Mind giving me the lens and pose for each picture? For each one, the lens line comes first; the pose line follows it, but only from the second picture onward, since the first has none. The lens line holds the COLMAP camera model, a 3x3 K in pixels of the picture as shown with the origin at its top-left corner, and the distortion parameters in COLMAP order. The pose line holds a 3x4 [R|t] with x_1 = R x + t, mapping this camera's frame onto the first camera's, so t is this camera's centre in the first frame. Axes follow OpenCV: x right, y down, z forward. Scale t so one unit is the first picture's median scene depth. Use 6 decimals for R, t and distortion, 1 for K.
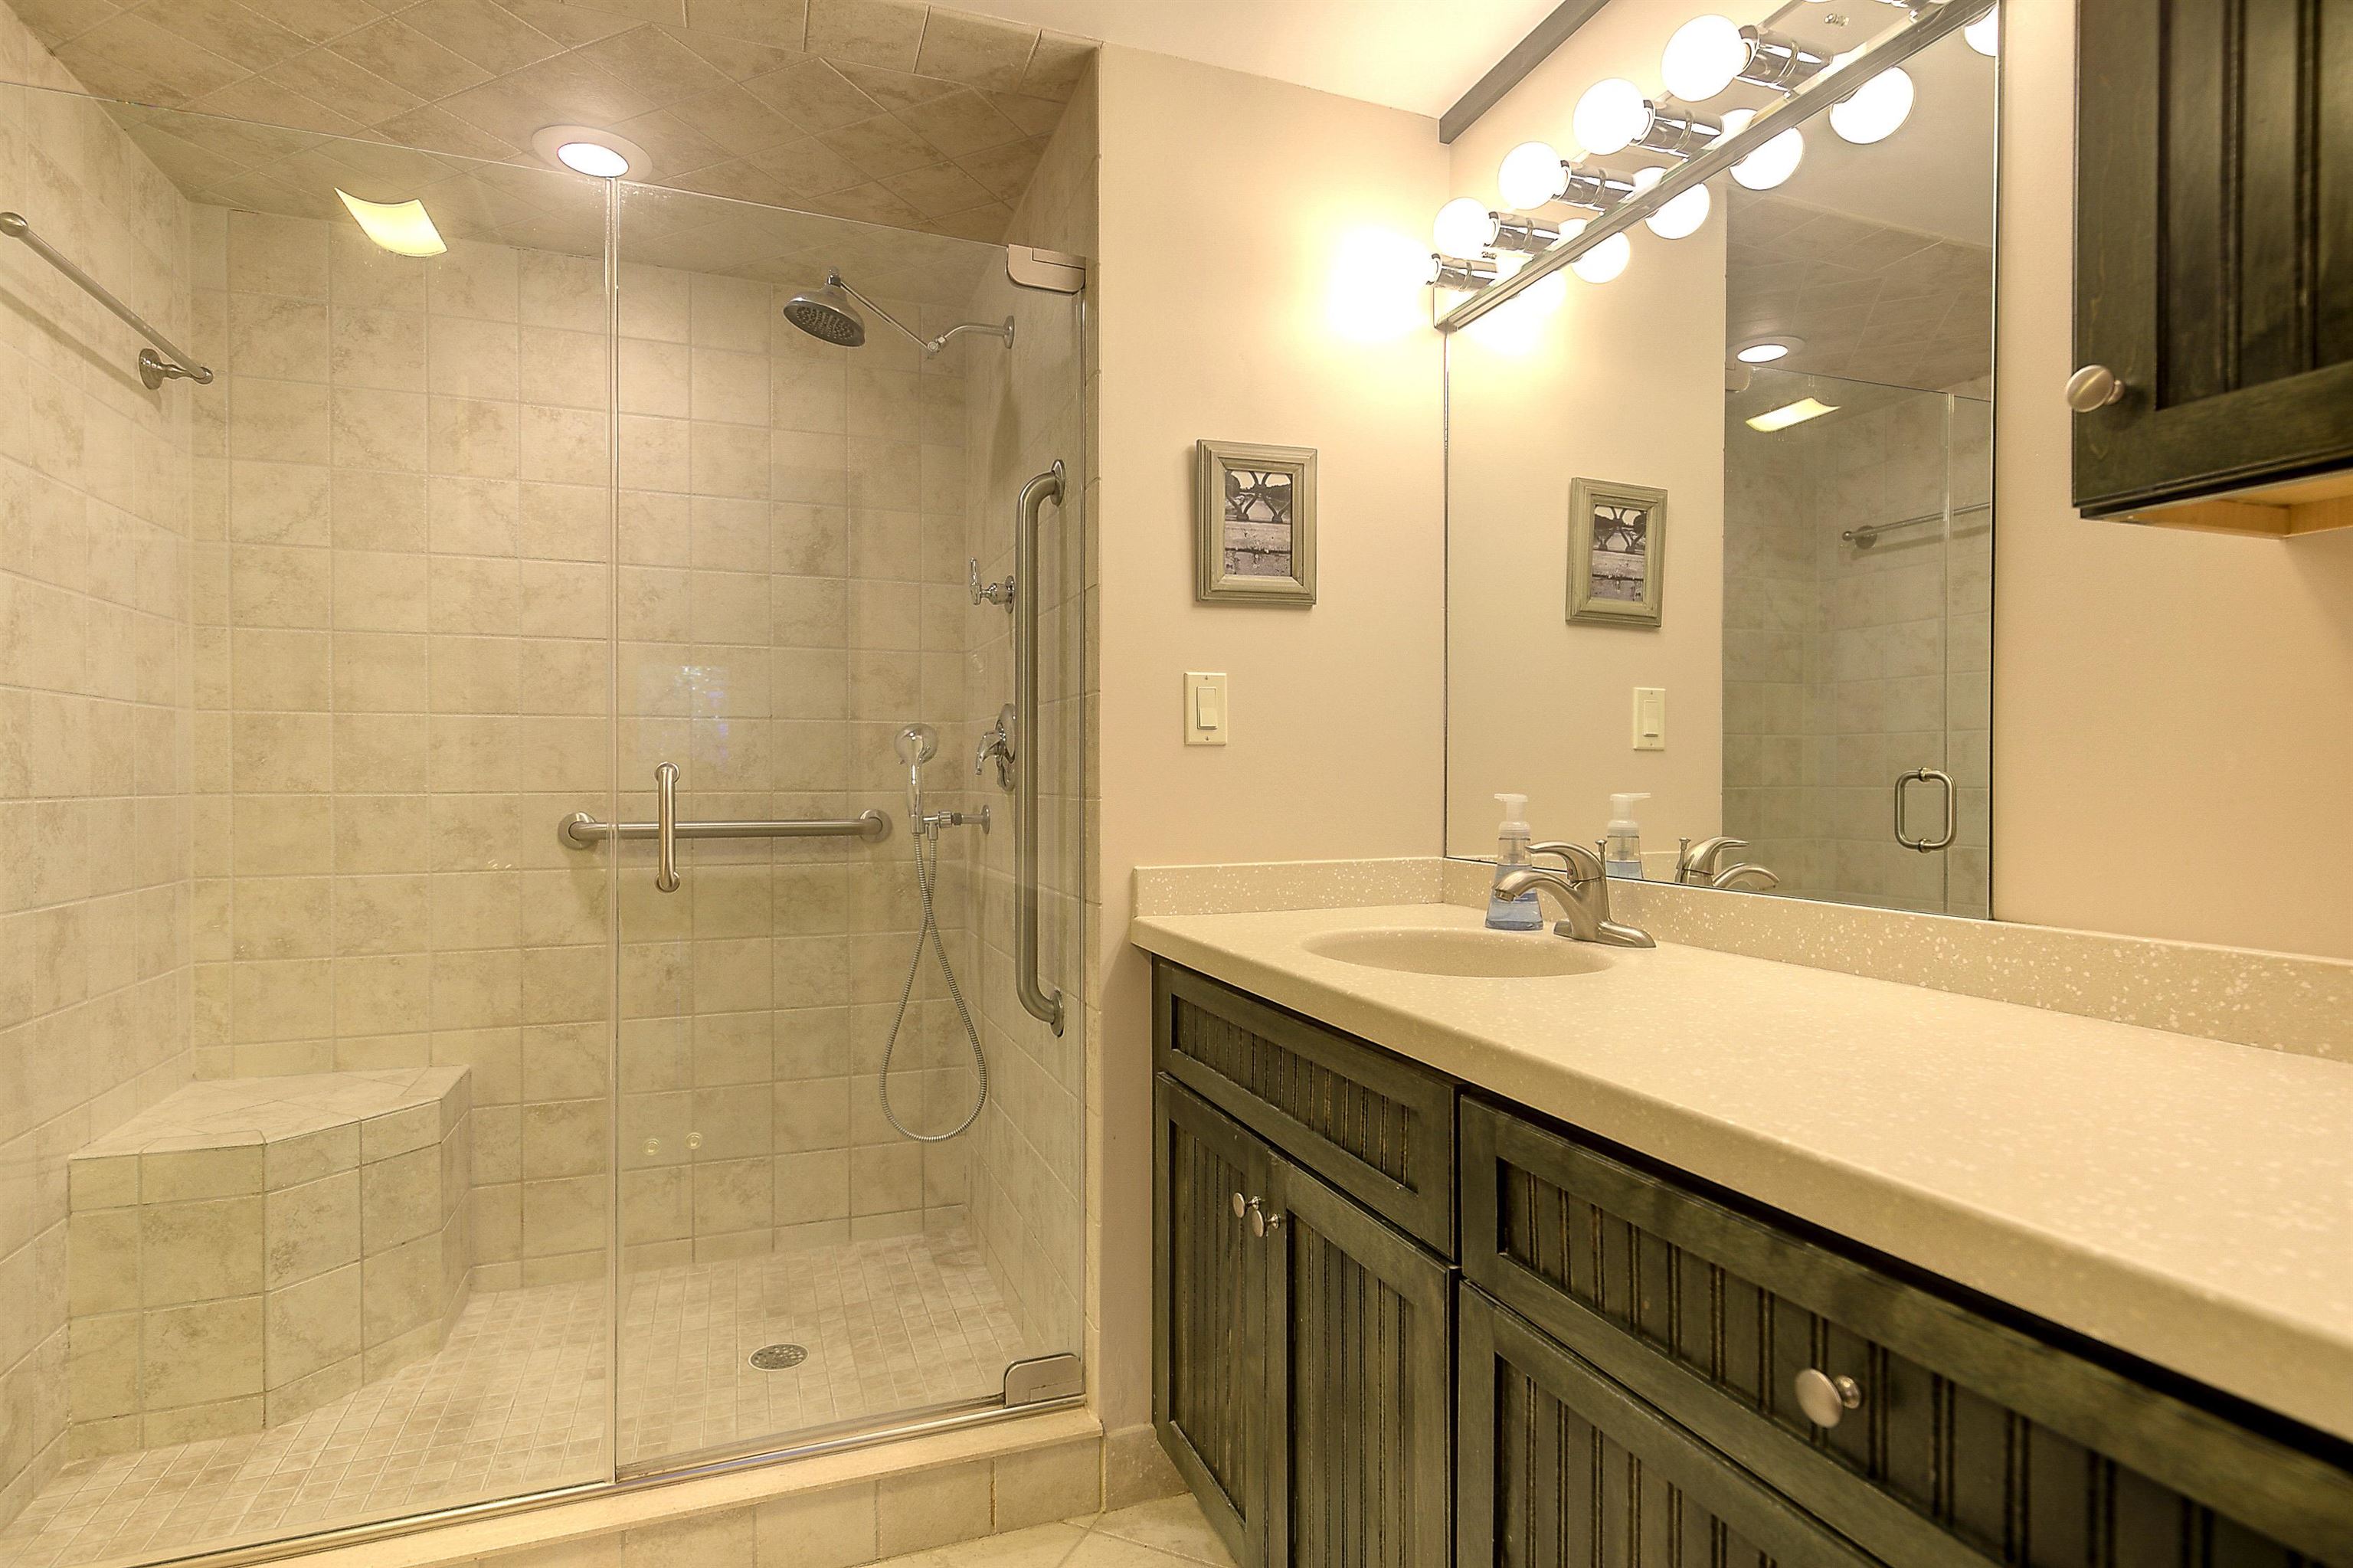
lens RADIAL K [[1173.5, 0, 1190.0], [0, 1173.5, 788.6], [0, 0, 1]] dist [0.001879, 0.001570]
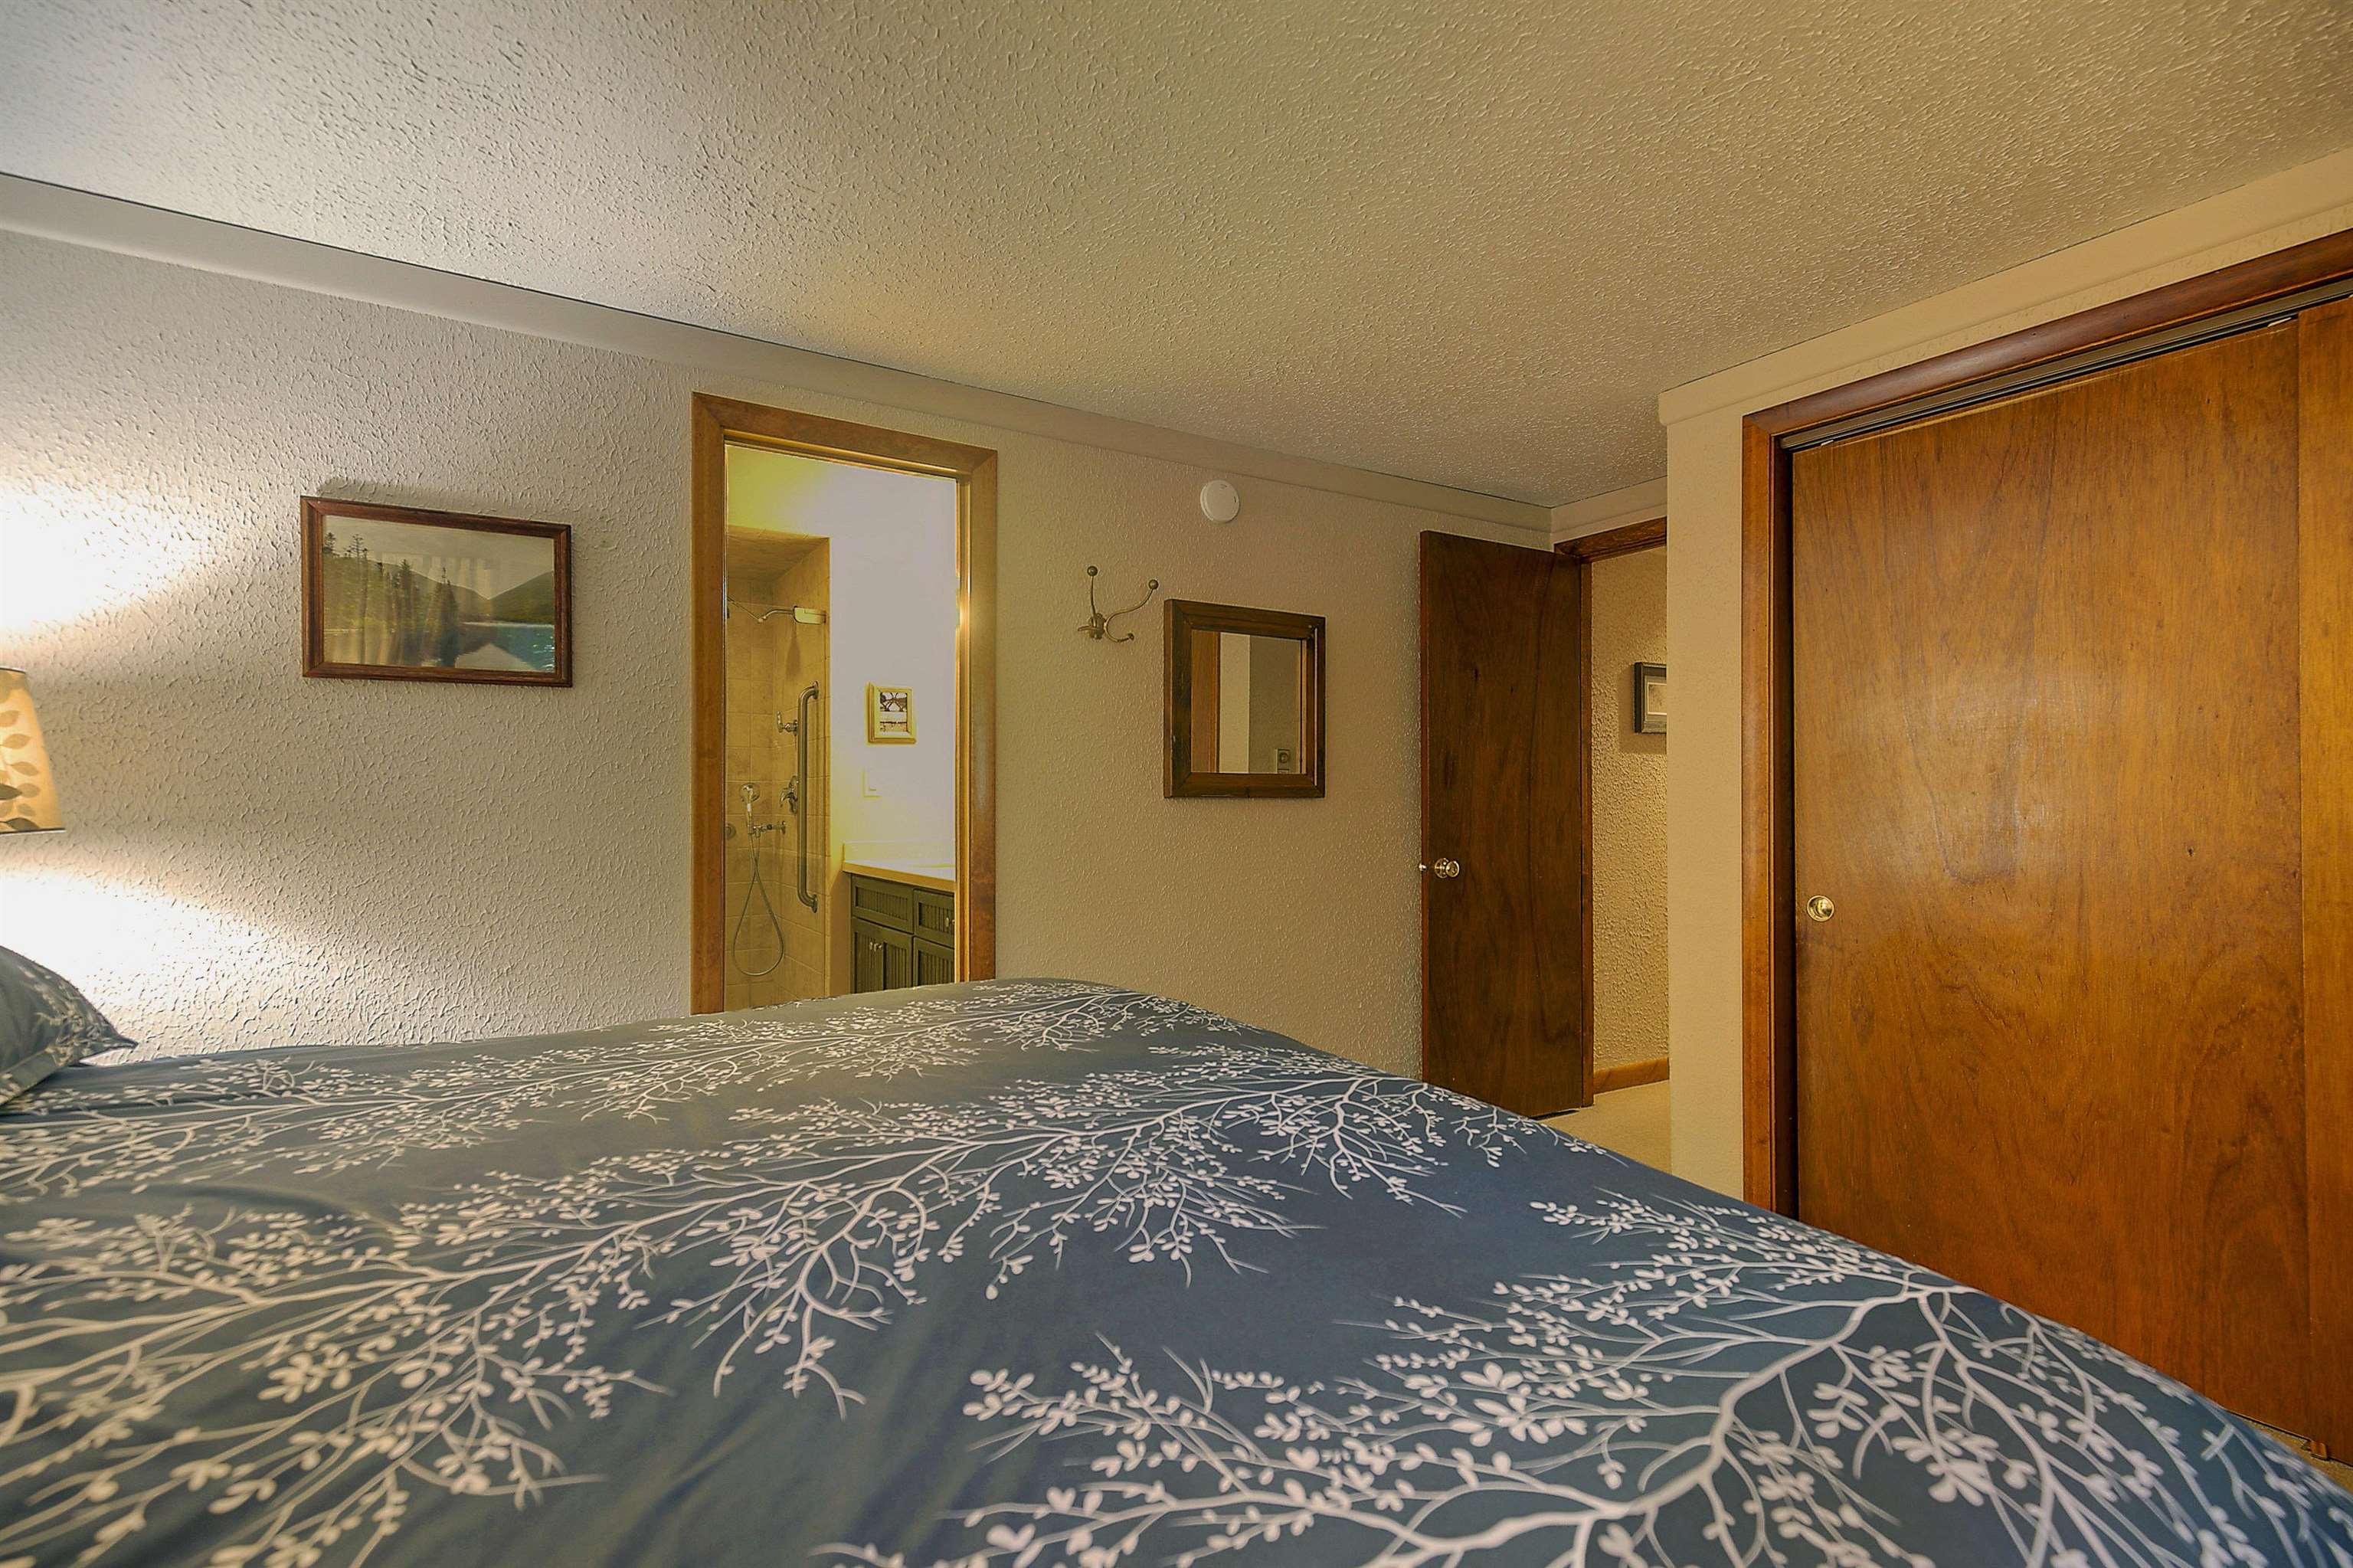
lens RADIAL K [[1089.3, 0, 1176.3], [0, 1089.3, 786.8], [0, 0, 1]] dist [0.012054, 0.001240]
pose [[0.983656, 0.000458, 0.180056, 0.225367], [0.003992, 0.999696, -0.024351, 0.004867], [-0.180013, 0.024671, 0.983355, -1.420563]]
